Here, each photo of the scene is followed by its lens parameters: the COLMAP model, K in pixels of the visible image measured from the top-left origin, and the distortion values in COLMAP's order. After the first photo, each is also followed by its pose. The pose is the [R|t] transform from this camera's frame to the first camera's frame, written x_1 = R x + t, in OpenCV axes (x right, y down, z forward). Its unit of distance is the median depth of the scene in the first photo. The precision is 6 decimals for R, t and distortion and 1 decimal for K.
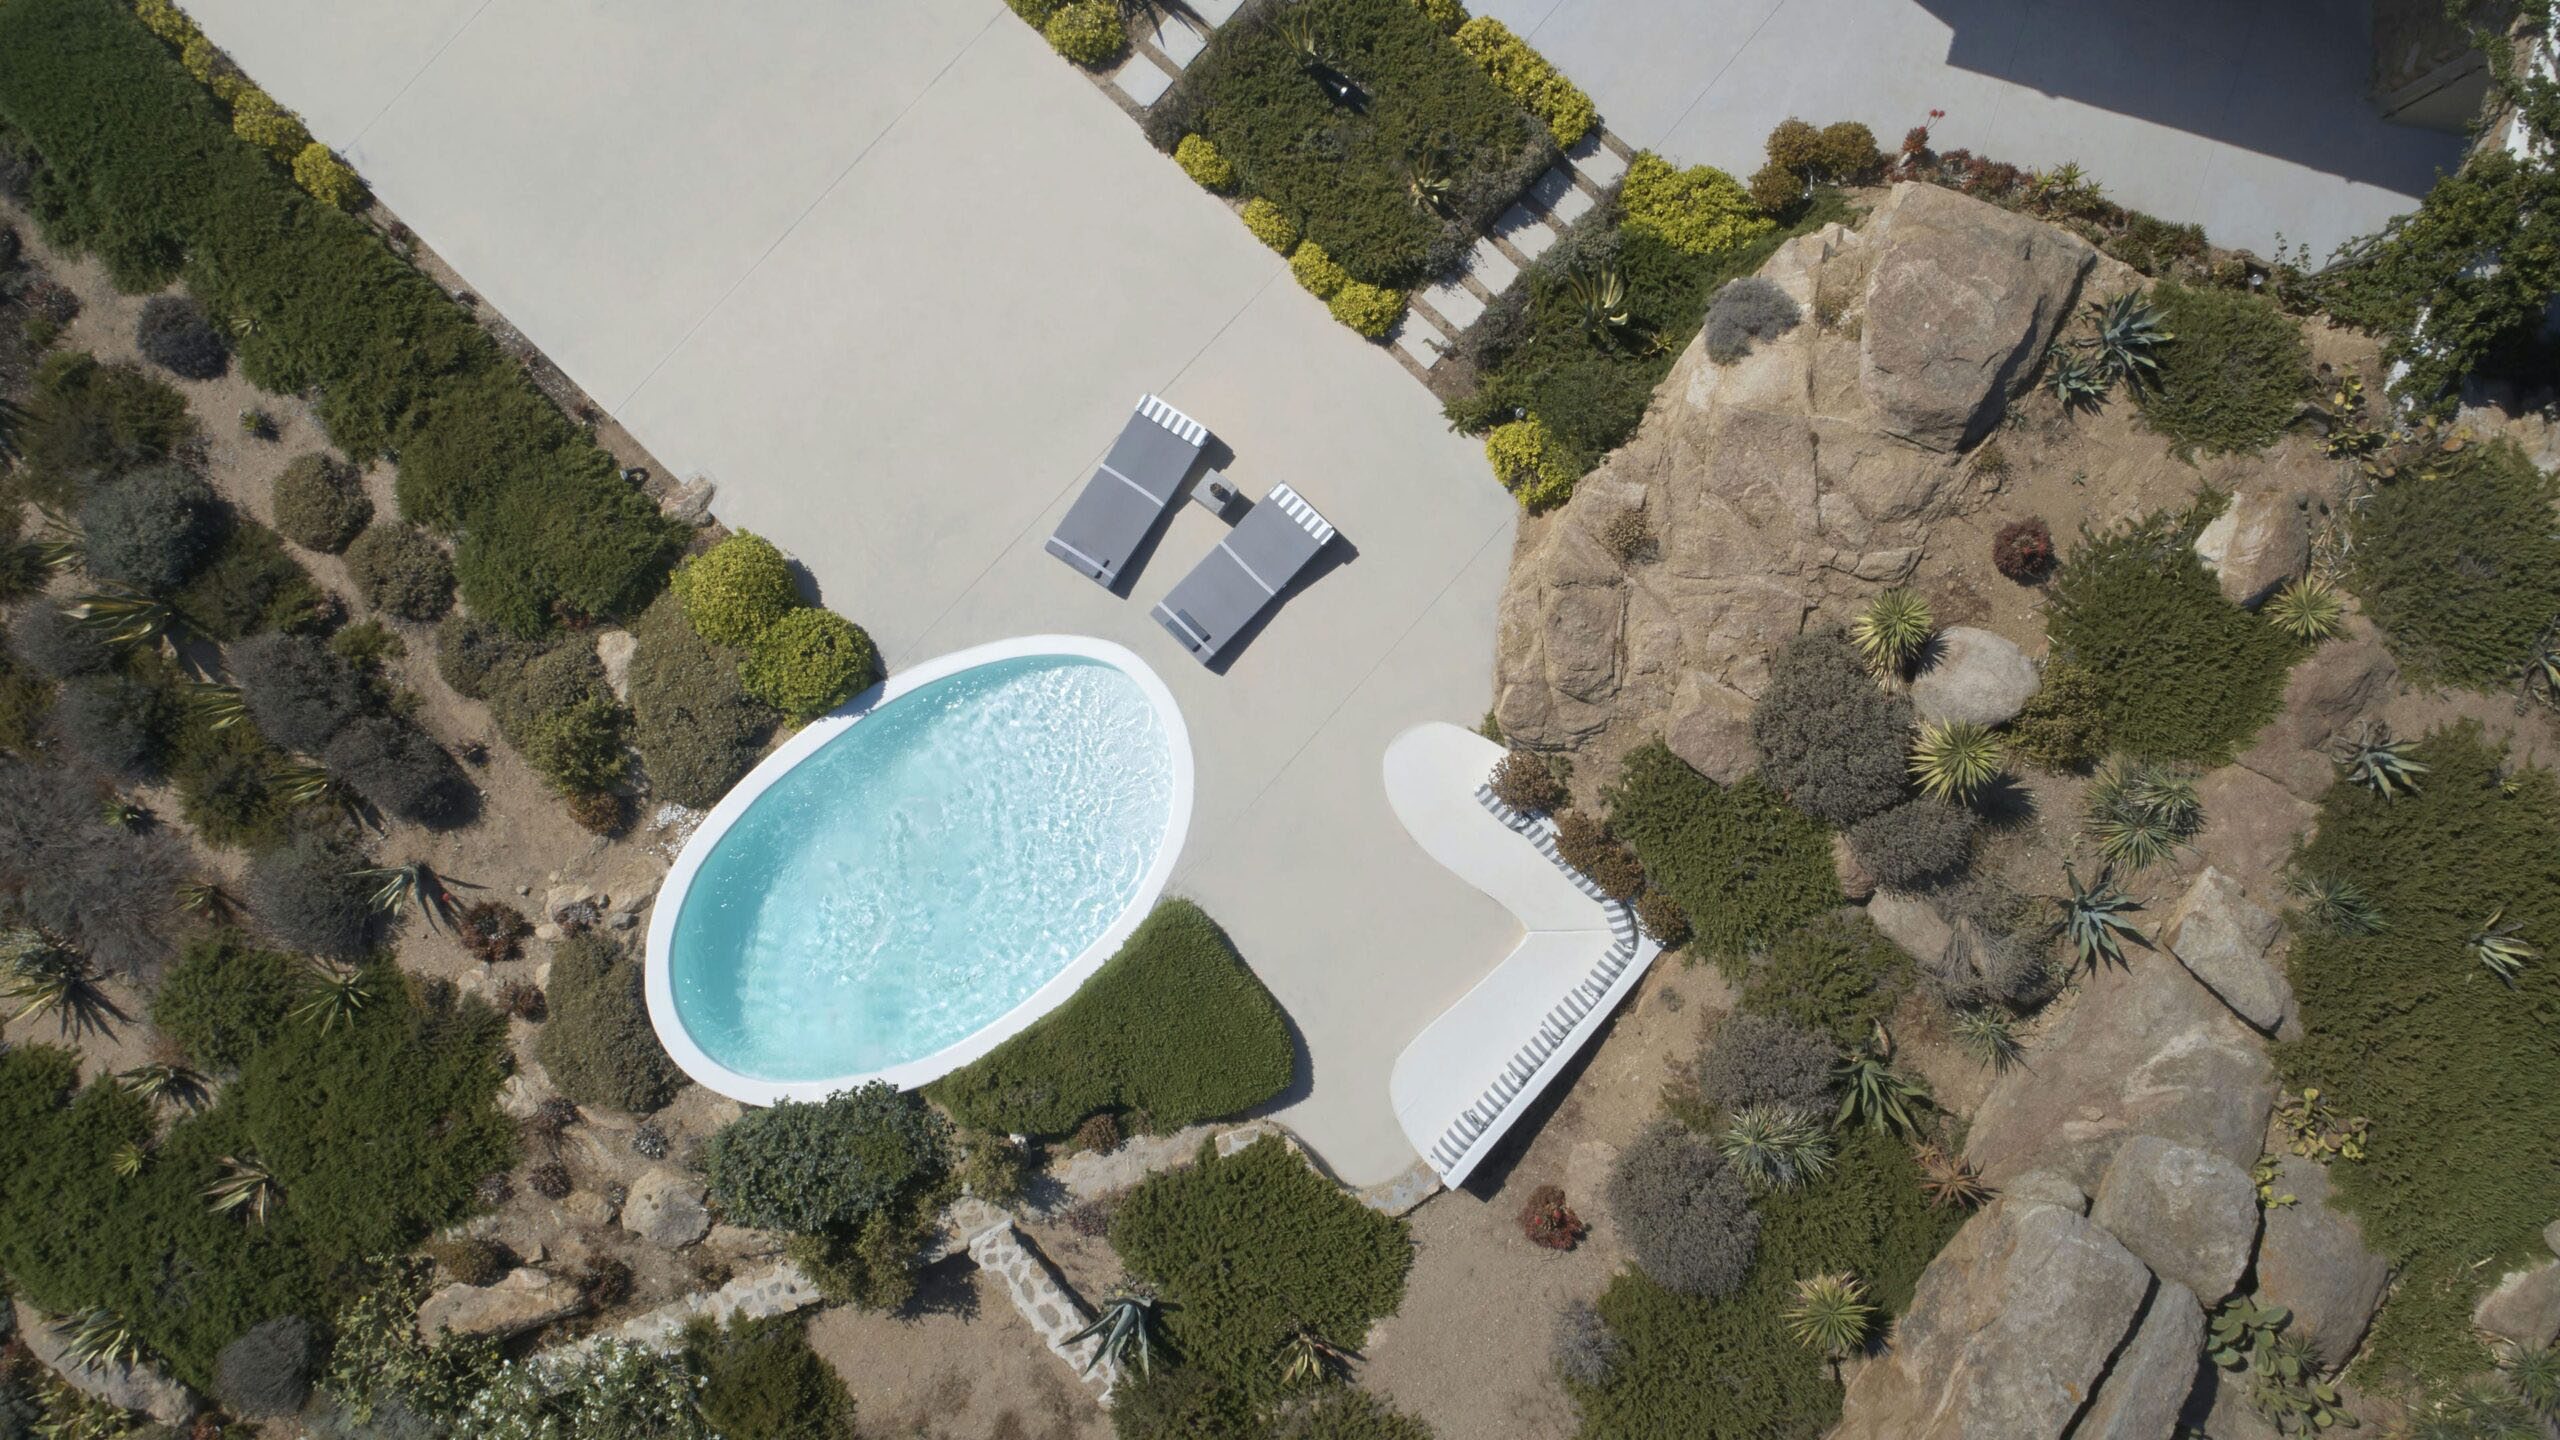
lens RADIAL K [[1718.6, 0, 1279.7], [0, 1718.6, 720.6], [0, 0, 1]] dist [-0.008691, 0.001812]
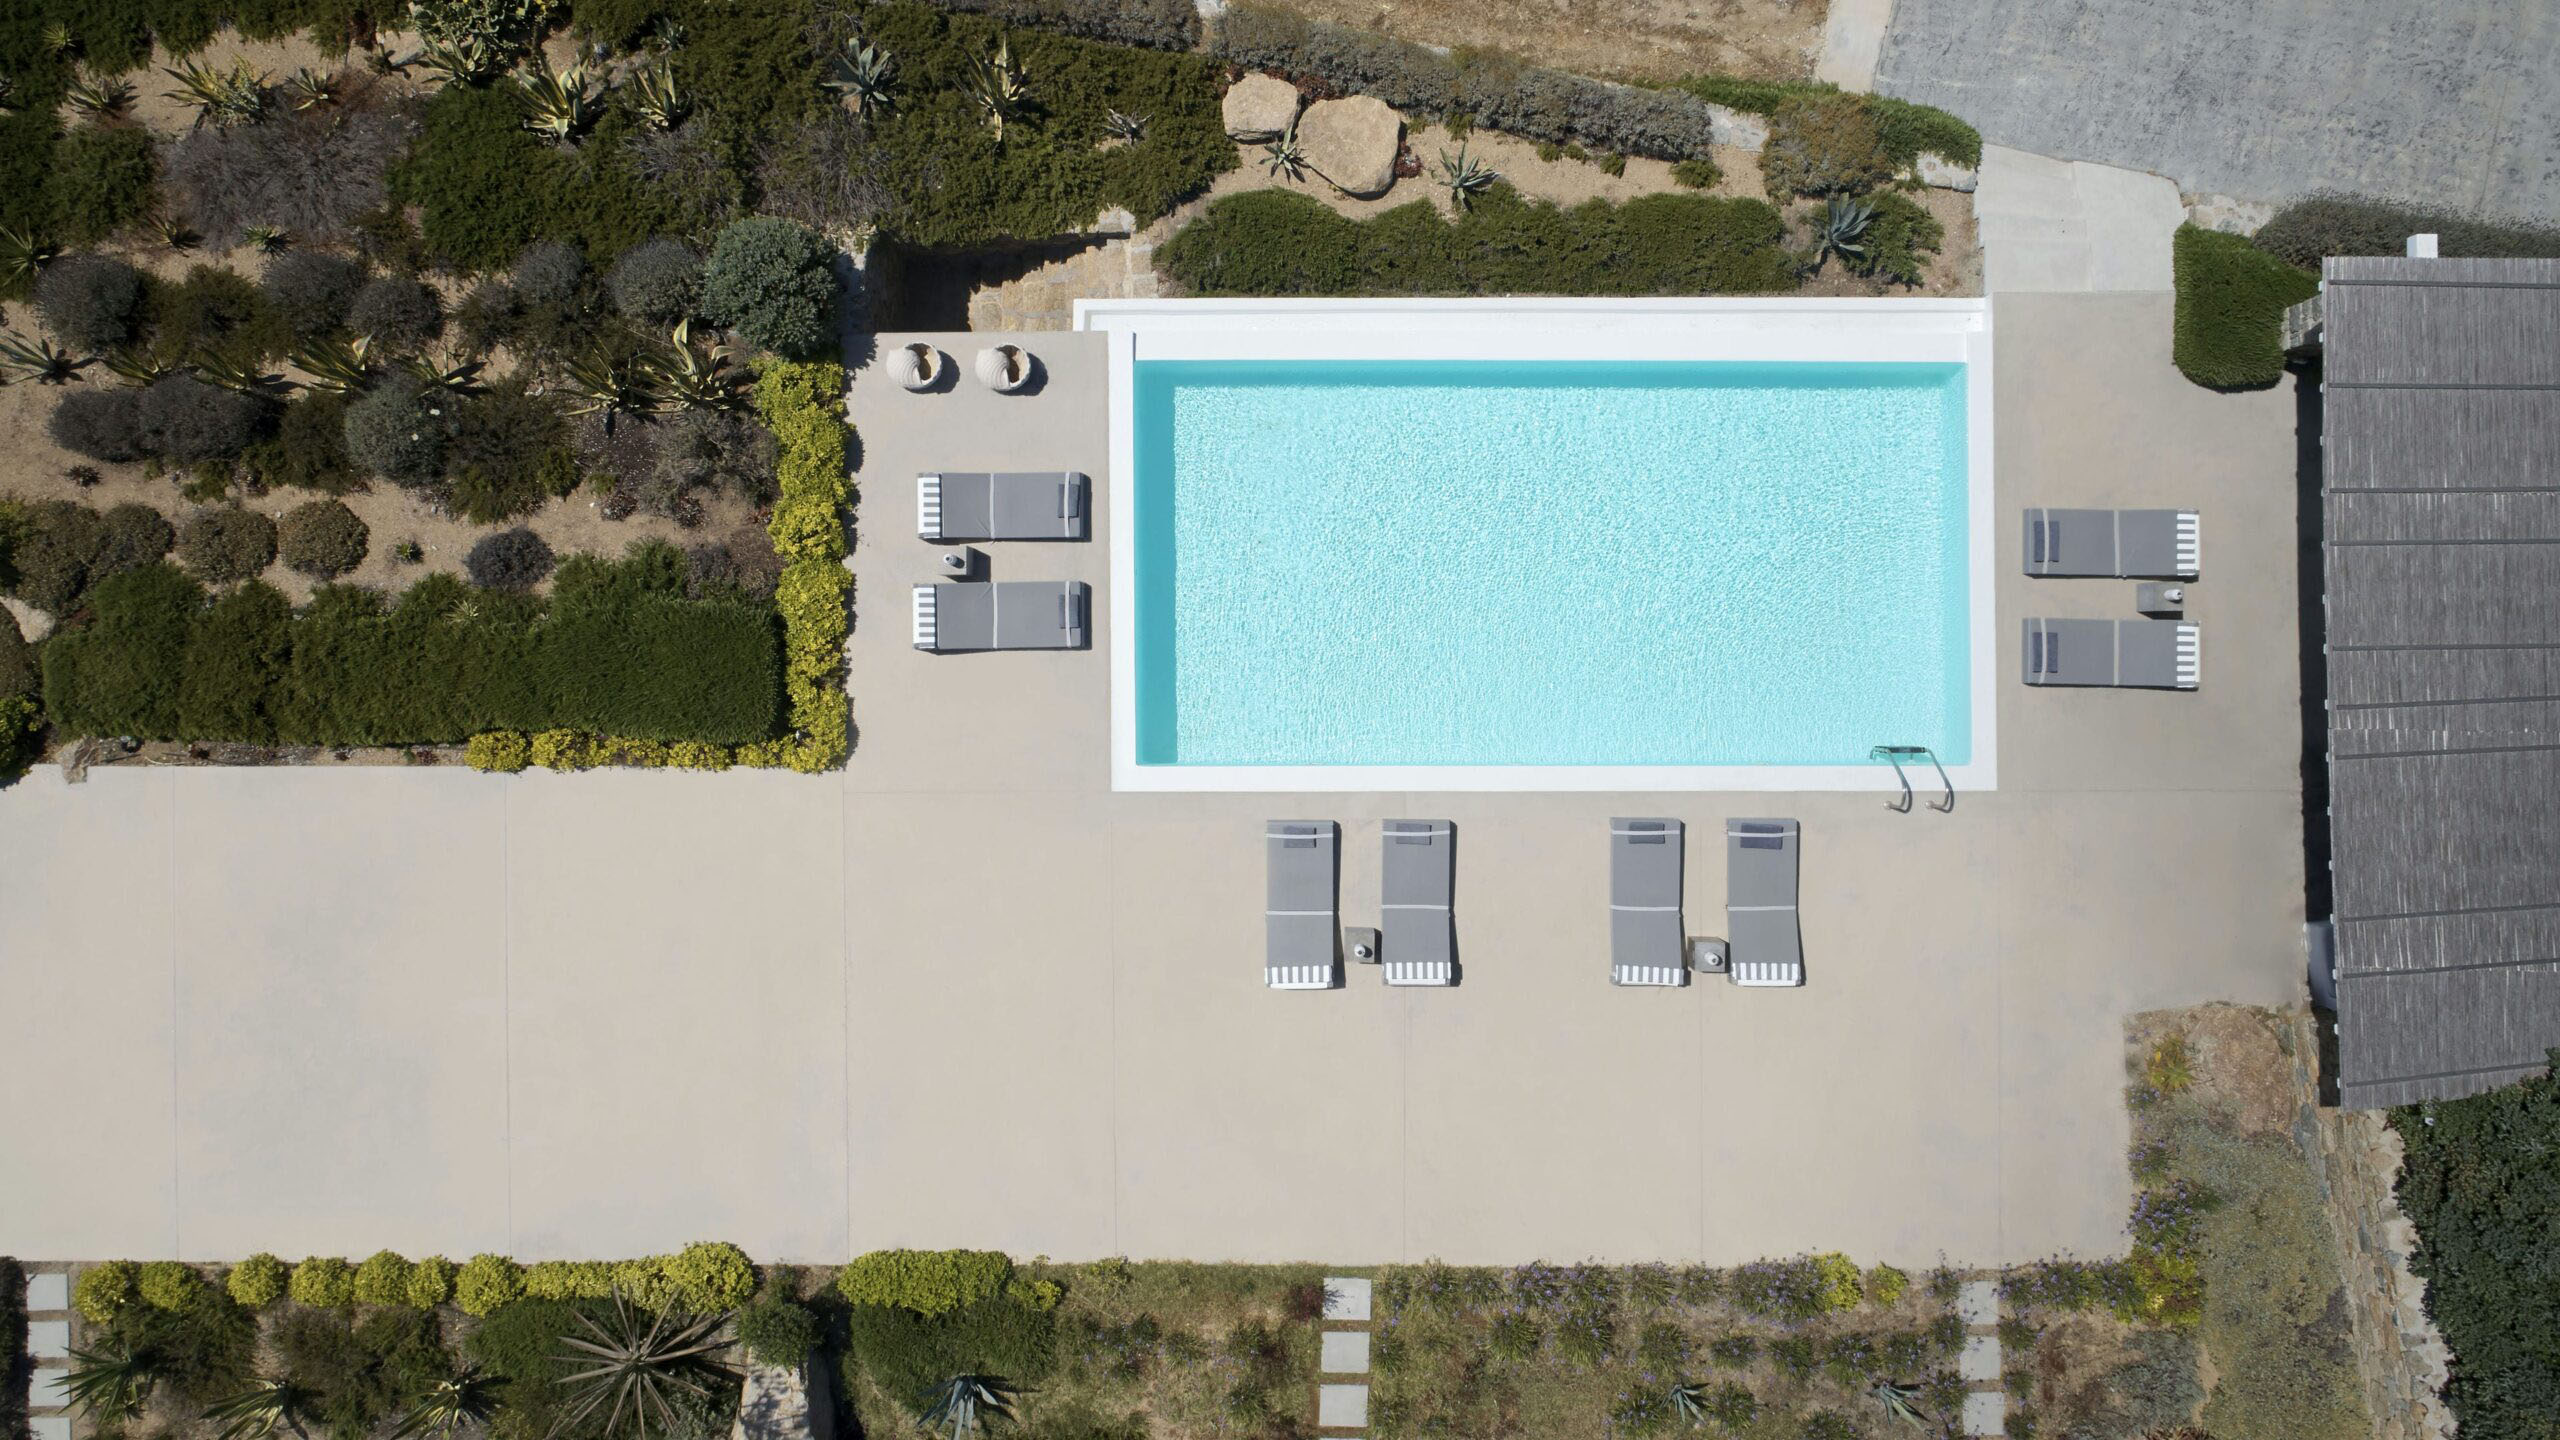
lens RADIAL K [[1718.6, 0, 1280.2], [0, 1718.6, 718.2], [0, 0, 1]] dist [-0.008691, 0.001812]
pose [[-0.734196, 0.678888, 0.008152, -0.959720], [-0.676904, -0.732874, 0.068537, -0.730545], [0.052504, 0.044801, 0.997615, -0.117329]]
